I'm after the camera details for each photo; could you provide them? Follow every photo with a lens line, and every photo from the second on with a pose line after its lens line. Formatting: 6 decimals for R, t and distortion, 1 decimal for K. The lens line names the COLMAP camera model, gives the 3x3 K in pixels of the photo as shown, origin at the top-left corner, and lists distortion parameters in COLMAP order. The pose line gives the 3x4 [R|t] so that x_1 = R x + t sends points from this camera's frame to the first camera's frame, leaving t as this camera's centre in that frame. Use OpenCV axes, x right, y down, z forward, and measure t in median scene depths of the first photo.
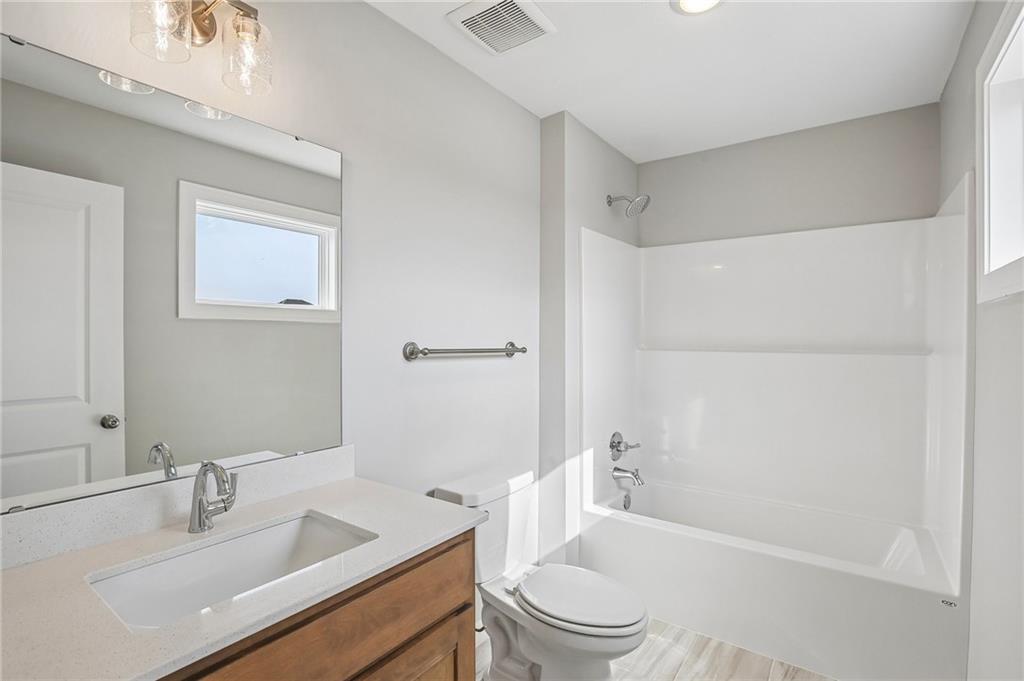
lens RADIAL K [[484.2, 0, 512.0], [0, 484.2, 340.5], [0, 0, 1]] dist [0.000117, 0.000017]
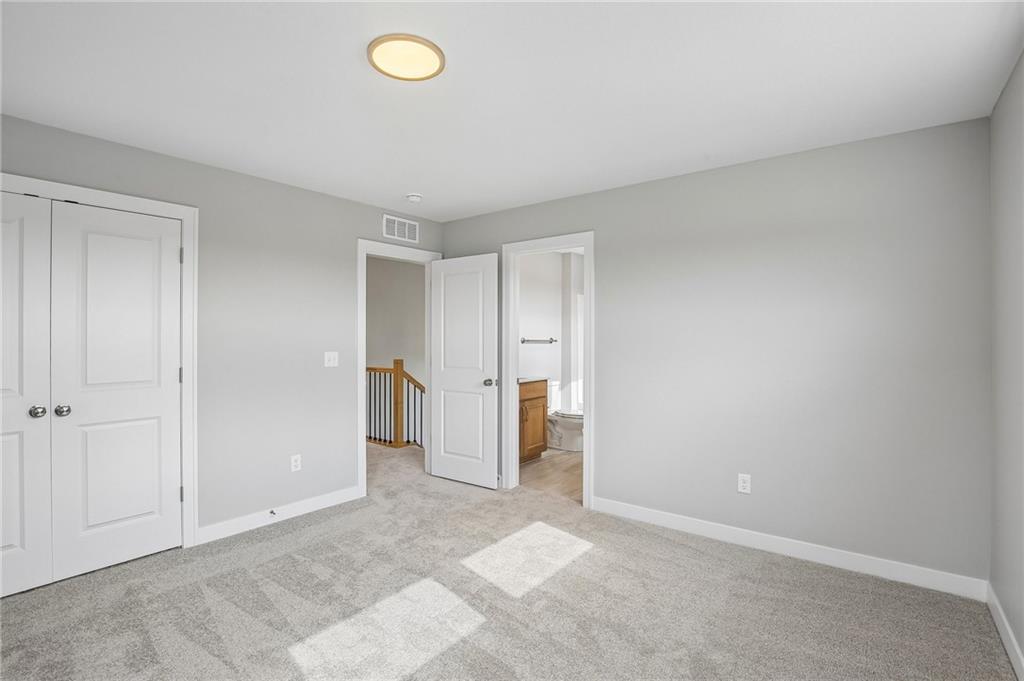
lens RADIAL K [[484.2, 0, 512.0], [0, 484.2, 340.5], [0, 0, 1]] dist [0.000117, 0.000017]
pose [[0.999914, 0.001568, -0.013036, -0.185351], [-0.001492, 0.999982, 0.005797, 0.002399], [0.013045, -0.005777, 0.999898, -1.707904]]
